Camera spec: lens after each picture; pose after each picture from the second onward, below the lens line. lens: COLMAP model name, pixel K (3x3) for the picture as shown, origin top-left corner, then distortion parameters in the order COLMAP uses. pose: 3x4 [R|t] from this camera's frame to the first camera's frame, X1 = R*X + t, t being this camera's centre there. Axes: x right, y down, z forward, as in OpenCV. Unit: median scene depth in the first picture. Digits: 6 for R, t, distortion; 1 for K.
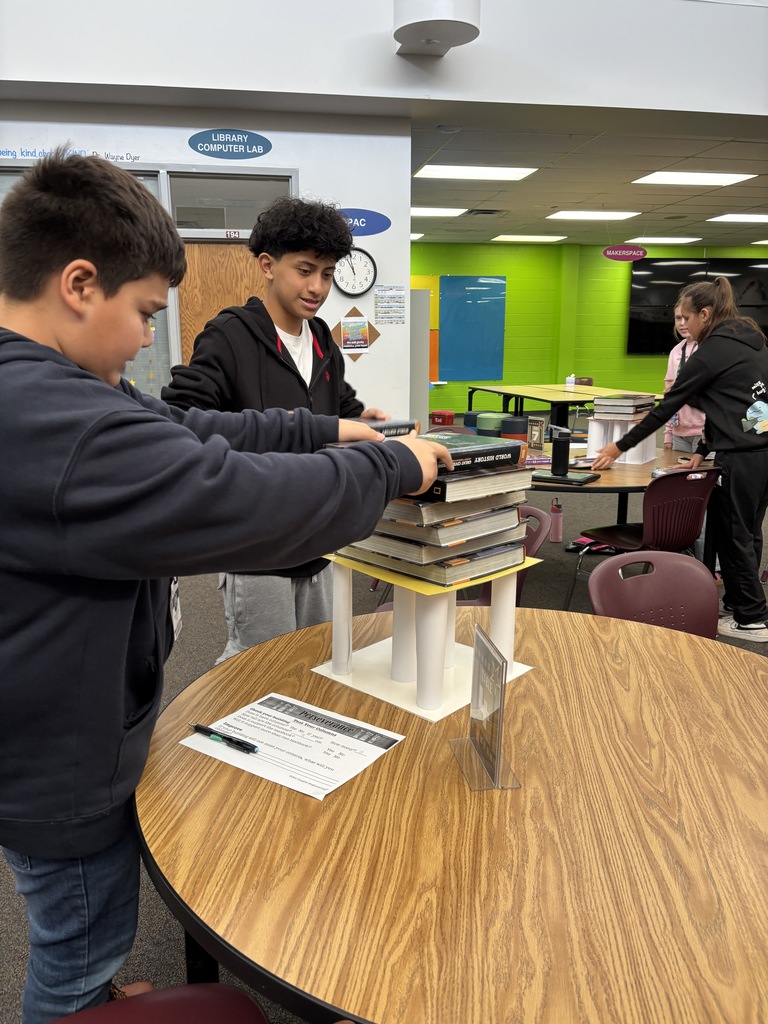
lens RADIAL K [[770.1, 0, 384.0], [0, 770.1, 512.0], [0, 0, 1]] dist [0.009614, -0.020992]
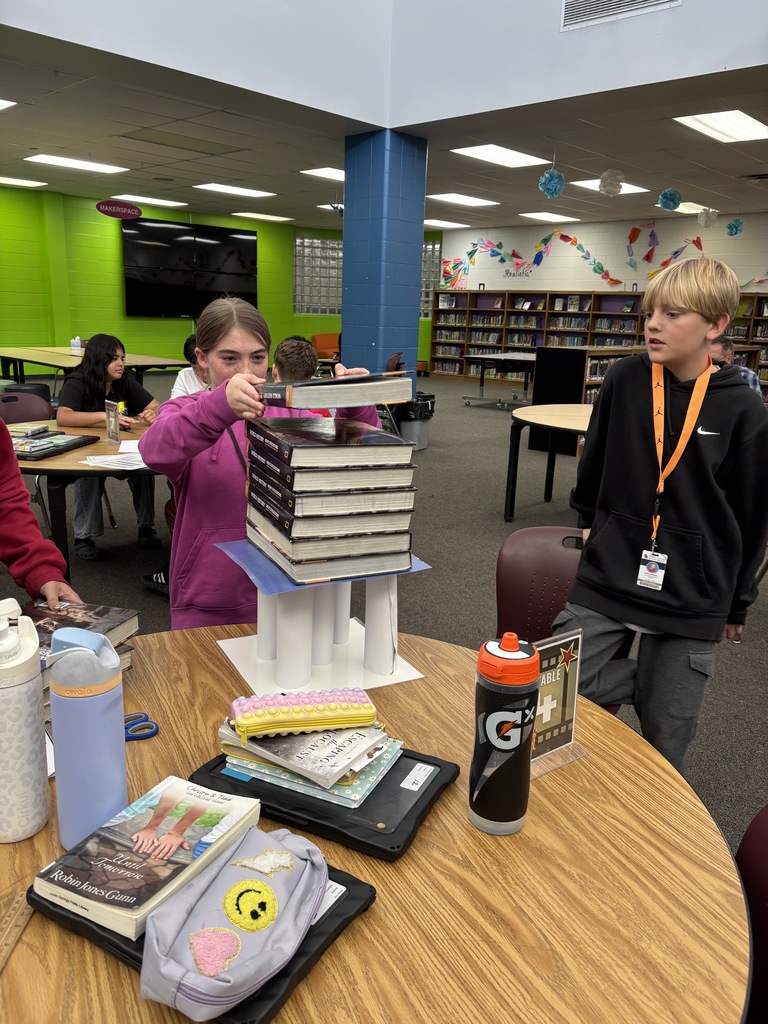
lens RADIAL K [[763.2, 0, 384.0], [0, 763.2, 512.0], [0, 0, 1]] dist [0.020593, -0.006815]
pose [[0.808281, -0.113562, 0.577742, -0.186721], [0.083992, 0.993428, 0.077762, -0.098232], [-0.582776, -0.014328, 0.812506, 0.285543]]
